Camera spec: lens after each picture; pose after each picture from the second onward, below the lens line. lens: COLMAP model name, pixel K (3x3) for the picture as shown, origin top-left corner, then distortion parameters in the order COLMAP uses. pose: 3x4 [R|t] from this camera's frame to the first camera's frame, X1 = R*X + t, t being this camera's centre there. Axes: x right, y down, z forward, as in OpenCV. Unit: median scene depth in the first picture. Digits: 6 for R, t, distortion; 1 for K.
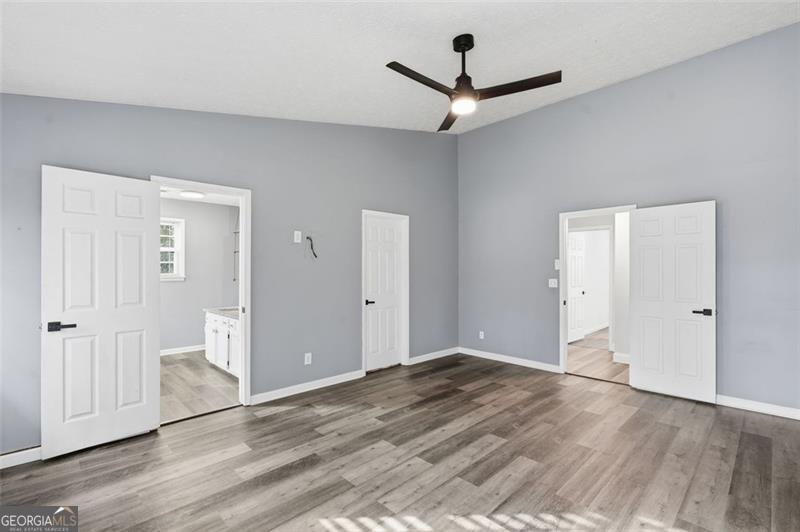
lens RADIAL K [[358.1, 0, 400.0], [0, 358.1, 266.0], [0, 0, 1]] dist [0.002311, 0.000727]
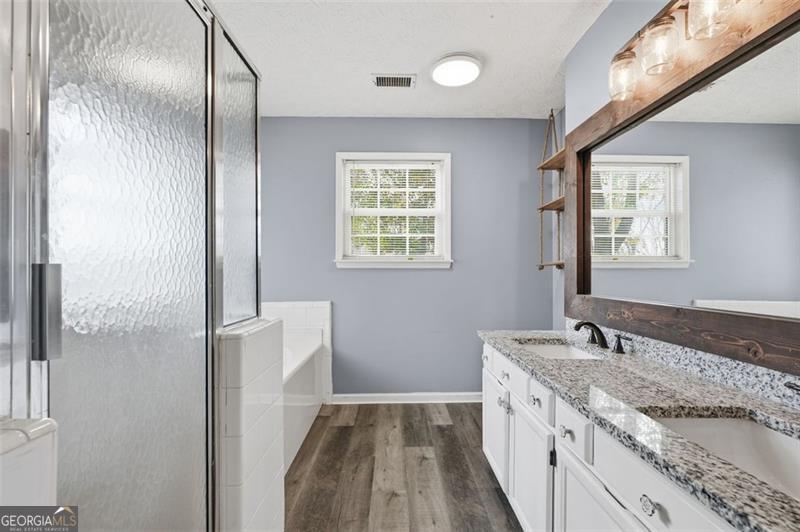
lens RADIAL K [[358.1, 0, 400.0], [0, 358.1, 266.0], [0, 0, 1]] dist [0.002311, 0.000727]
pose [[0.728756, -0.001306, -0.684772, -0.348137], [0.005390, 0.999978, 0.003829, 0.042103], [0.684752, -0.006481, 0.728747, 0.670038]]
